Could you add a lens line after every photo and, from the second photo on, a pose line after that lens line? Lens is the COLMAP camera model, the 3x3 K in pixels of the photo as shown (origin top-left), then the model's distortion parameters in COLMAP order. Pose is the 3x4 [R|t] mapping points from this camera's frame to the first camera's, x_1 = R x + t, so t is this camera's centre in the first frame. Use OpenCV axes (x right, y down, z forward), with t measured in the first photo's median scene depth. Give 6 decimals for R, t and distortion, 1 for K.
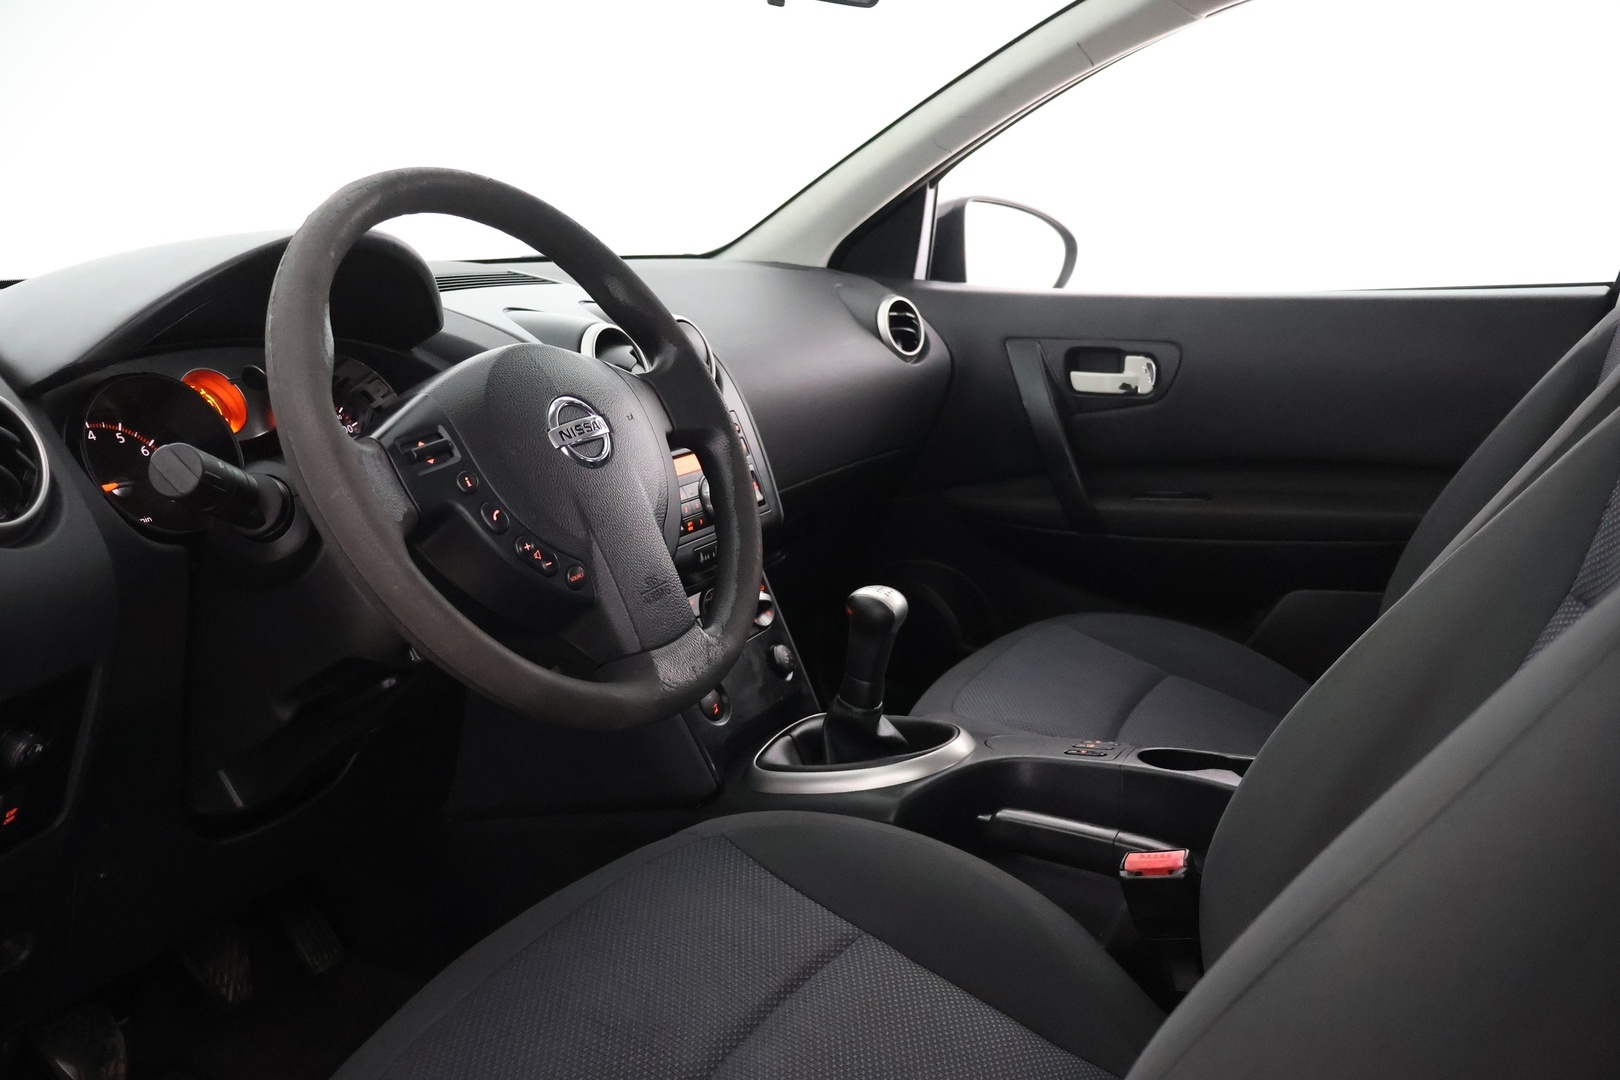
lens RADIAL K [[1424.2, 0, 810.0], [0, 1424.2, 540.0], [0, 0, 1]] dist [0.000492, 0.001522]
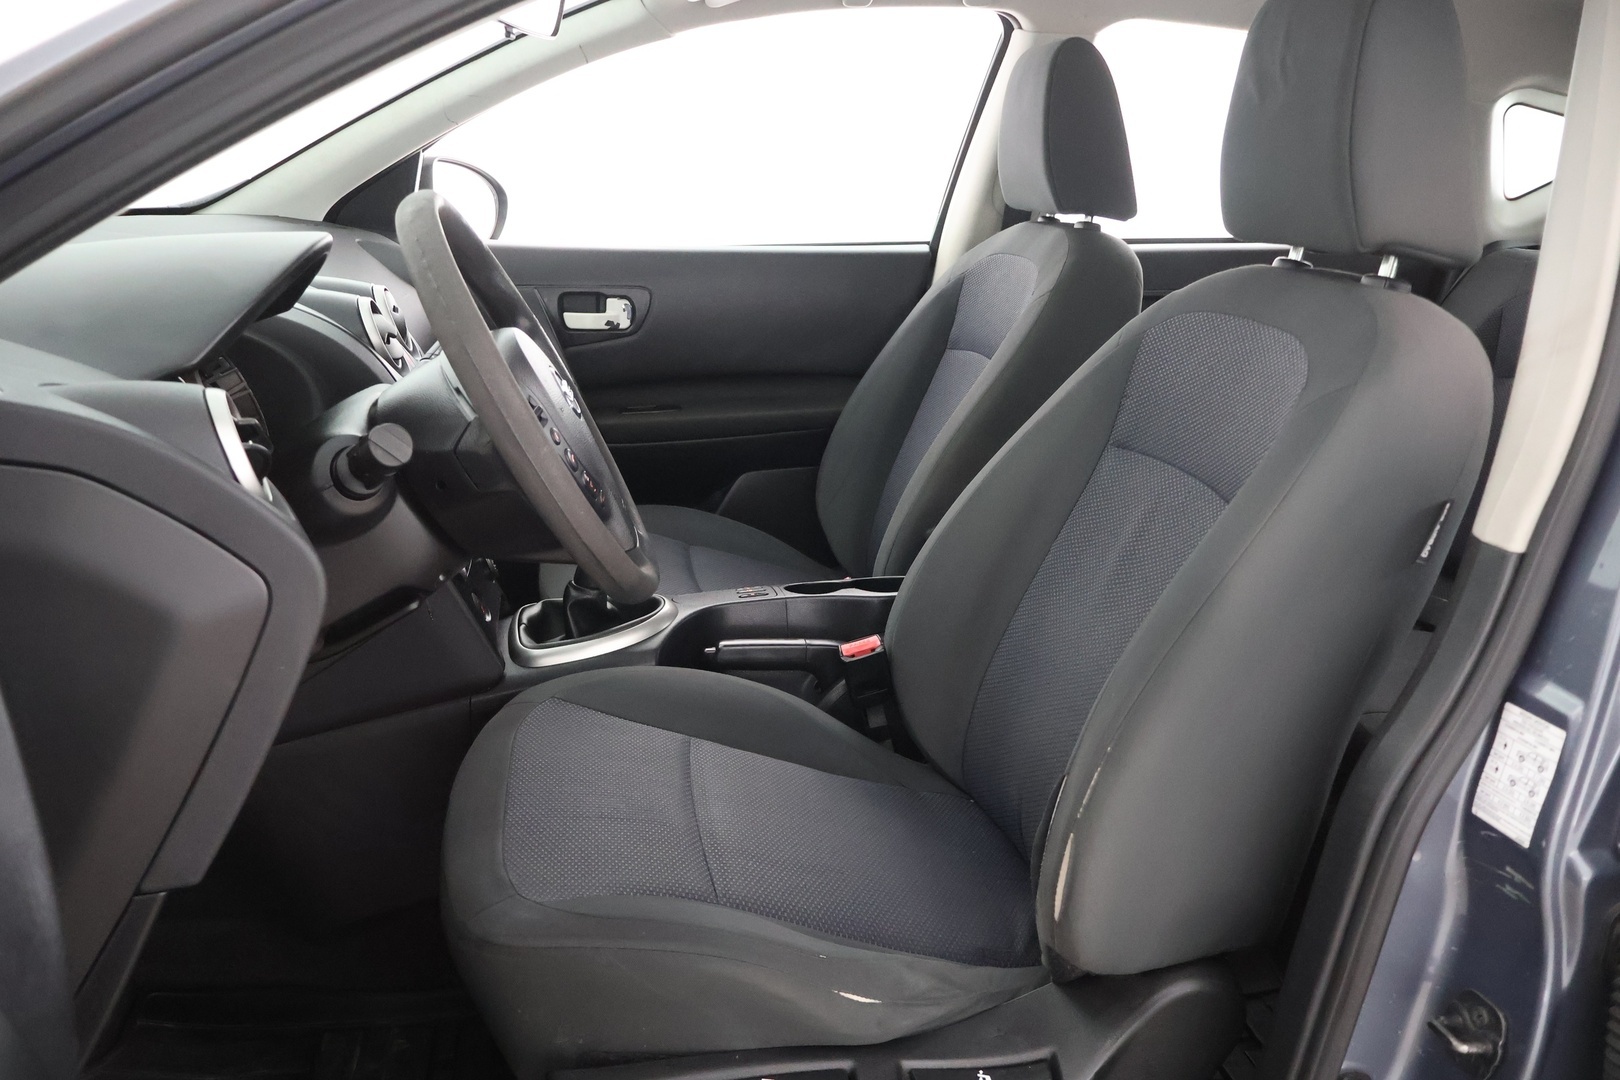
lens RADIAL K [[1424.2, 0, 810.0], [0, 1424.2, 540.0], [0, 0, 1]] dist [0.000492, 0.001522]
pose [[0.782590, -0.128535, 0.609123, -0.424068], [0.095682, 0.991662, 0.086325, -0.011352], [-0.615140, -0.009275, 0.788363, -0.086930]]
